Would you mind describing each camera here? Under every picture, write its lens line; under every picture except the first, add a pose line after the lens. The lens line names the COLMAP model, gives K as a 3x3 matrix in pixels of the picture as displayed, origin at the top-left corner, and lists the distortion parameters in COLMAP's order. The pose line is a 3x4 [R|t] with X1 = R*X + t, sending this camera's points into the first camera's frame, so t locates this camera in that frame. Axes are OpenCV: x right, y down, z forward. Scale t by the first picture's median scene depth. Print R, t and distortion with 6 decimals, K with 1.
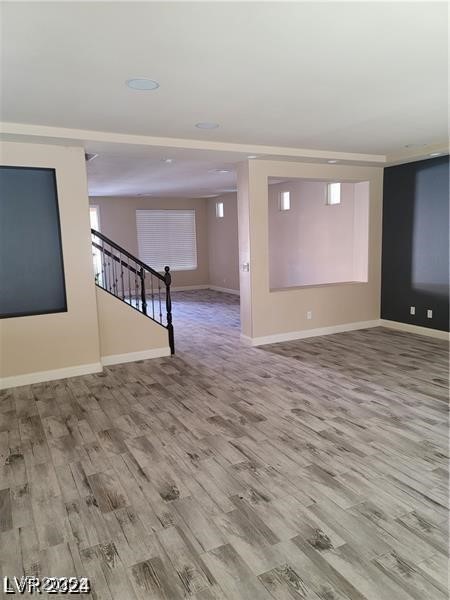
lens RADIAL K [[437.3, 0, 231.6], [0, 437.3, 298.7], [0, 0, 1]] dist [0.074950, -0.054838]
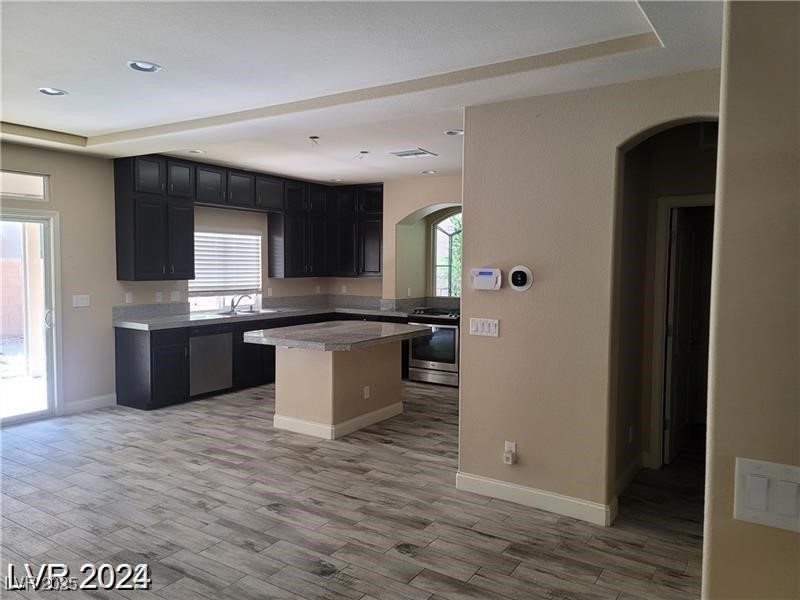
lens RADIAL K [[583.0, 0, 420.6], [0, 583.0, 297.2], [0, 0, 1]] dist [0.074950, -0.054838]
pose [[-0.867629, 0.046894, -0.494996, -0.155684], [-0.058516, 0.978994, 0.195313, -0.204171], [0.493757, 0.198424, -0.846659, 1.500593]]
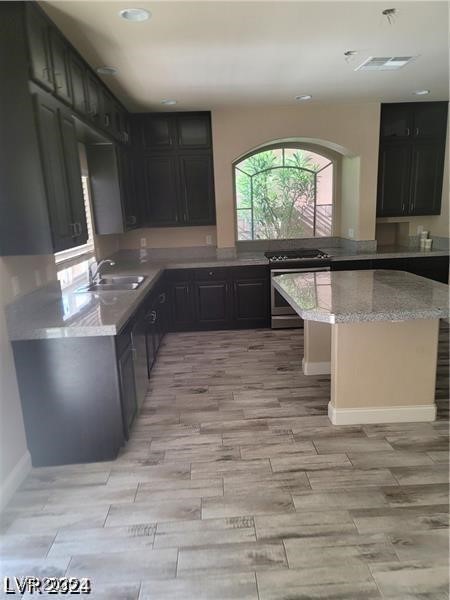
lens RADIAL K [[437.3, 0, 231.6], [0, 437.3, 298.7], [0, 0, 1]] dist [0.074950, -0.054838]
pose [[-0.431734, 0.231810, -0.871705, 0.203145], [-0.075079, 0.953824, 0.290832, -0.041745], [0.898871, 0.191009, -0.394395, 0.283274]]
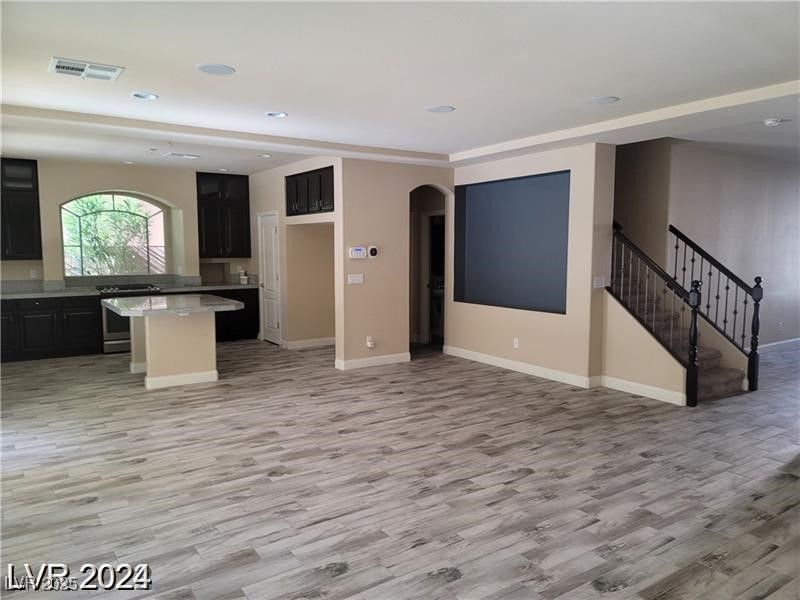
lens RADIAL K [[583.0, 0, 420.6], [0, 583.0, 297.2], [0, 0, 1]] dist [0.074950, -0.054838]
pose [[0.115815, 0.118182, -0.986215, 1.136794], [-0.144532, 0.984334, 0.100983, -0.122880], [0.982699, 0.130844, 0.131081, 0.669246]]
